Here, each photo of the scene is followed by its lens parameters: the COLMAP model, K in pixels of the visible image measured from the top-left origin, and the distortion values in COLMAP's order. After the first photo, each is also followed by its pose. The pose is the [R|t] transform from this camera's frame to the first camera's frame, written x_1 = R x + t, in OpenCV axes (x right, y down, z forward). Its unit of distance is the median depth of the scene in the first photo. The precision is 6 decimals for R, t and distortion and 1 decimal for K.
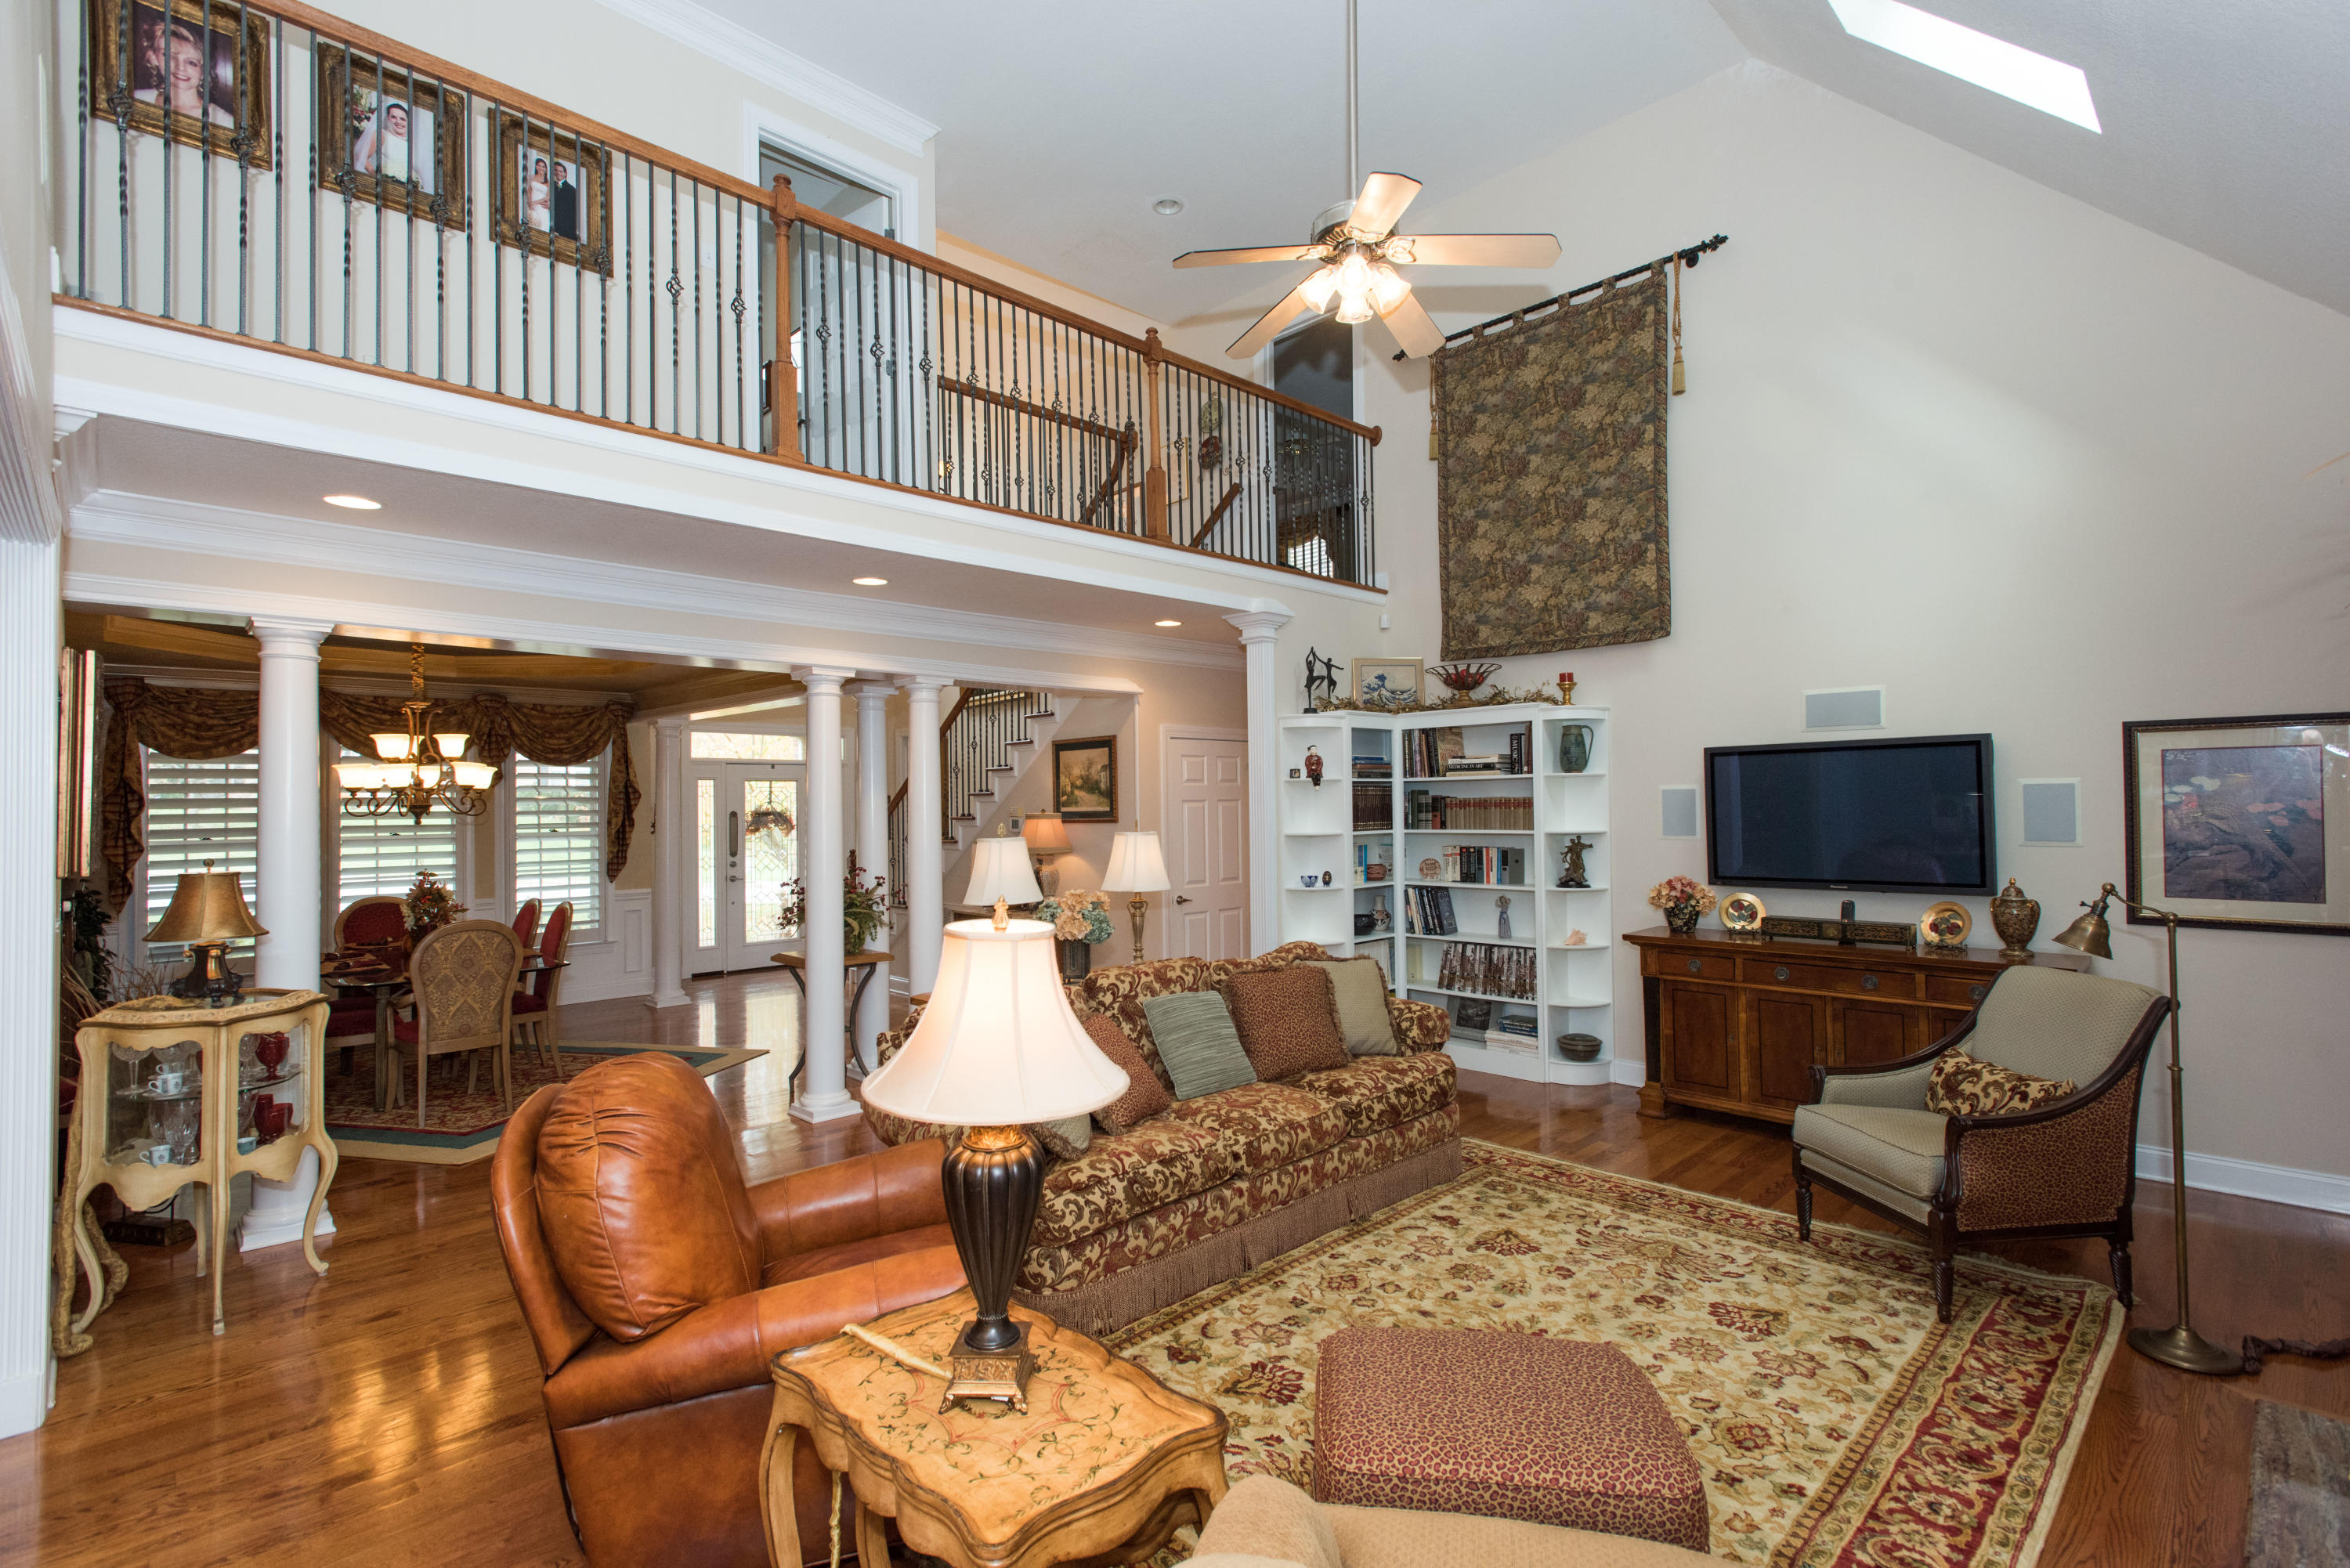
lens RADIAL K [[1092.5, 0, 1174.1], [0, 1092.5, 790.3], [0, 0, 1]] dist [0.019349, 0.000179]
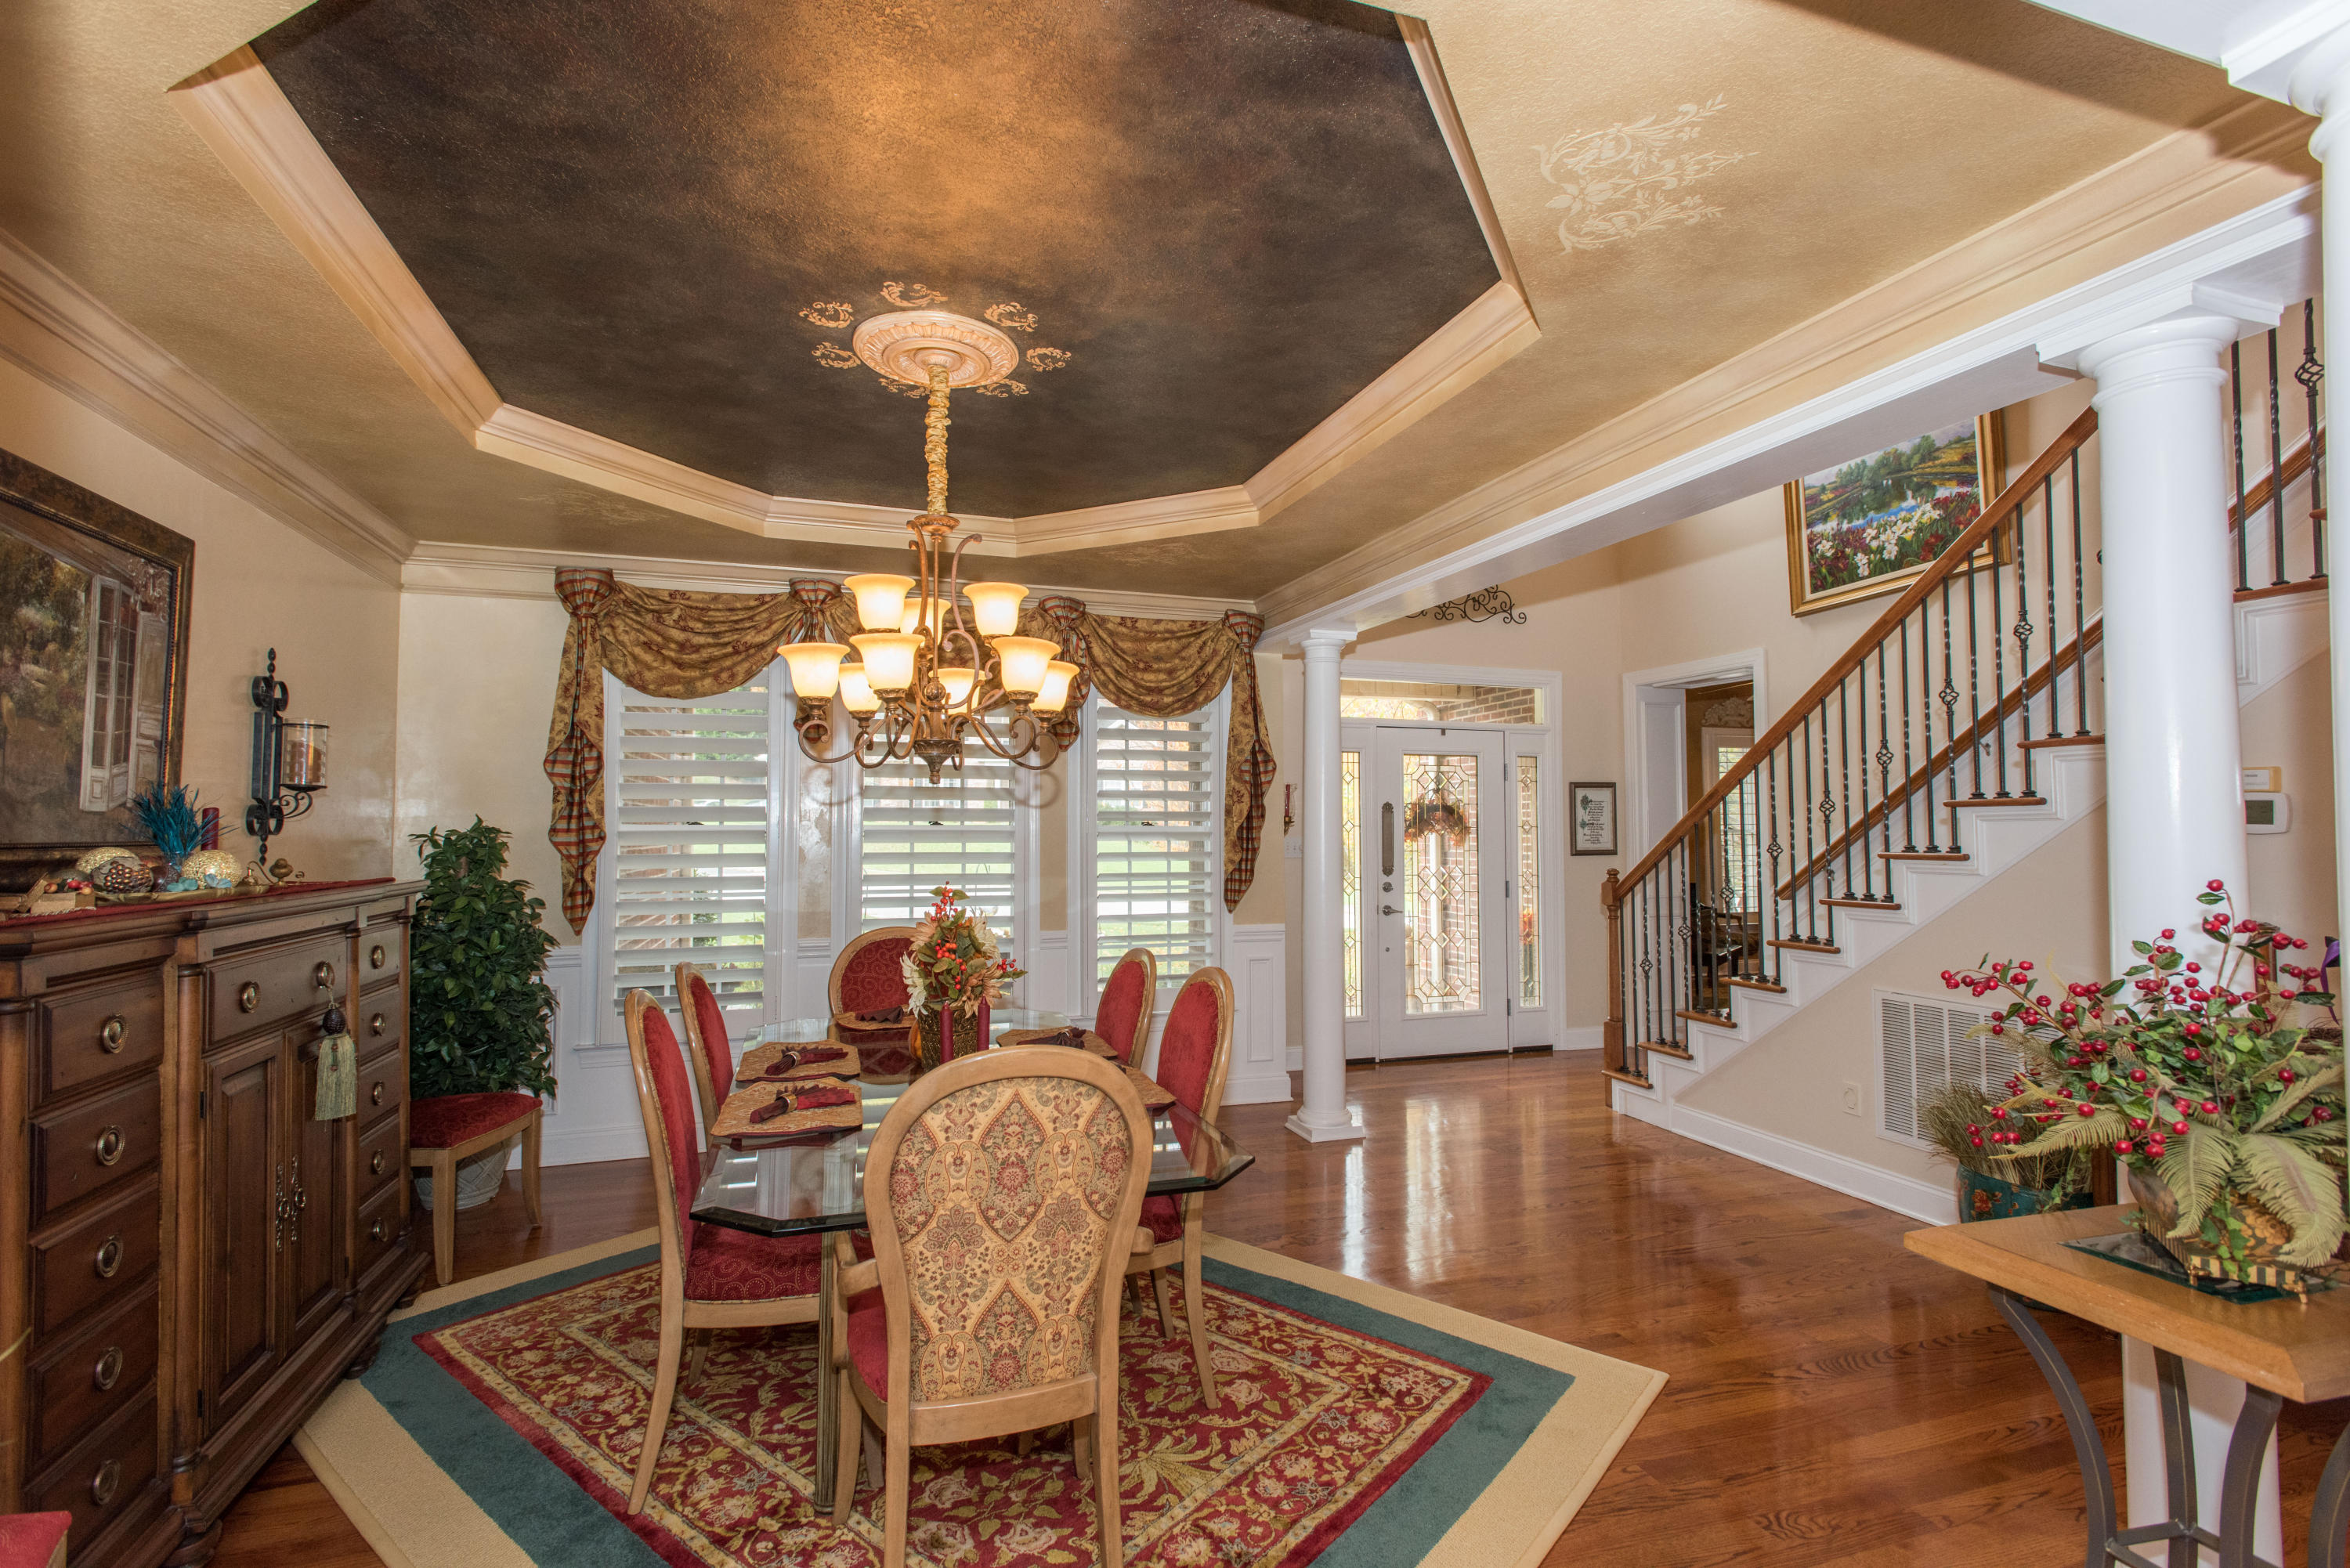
lens RADIAL K [[1092.5, 0, 1174.1], [0, 1092.5, 790.3], [0, 0, 1]] dist [0.019349, 0.000179]
pose [[0.901611, -0.004152, -0.432528, -0.329551], [-0.005159, 0.999780, -0.020352, 0.034736], [0.432518, 0.020582, 0.901391, 0.523229]]
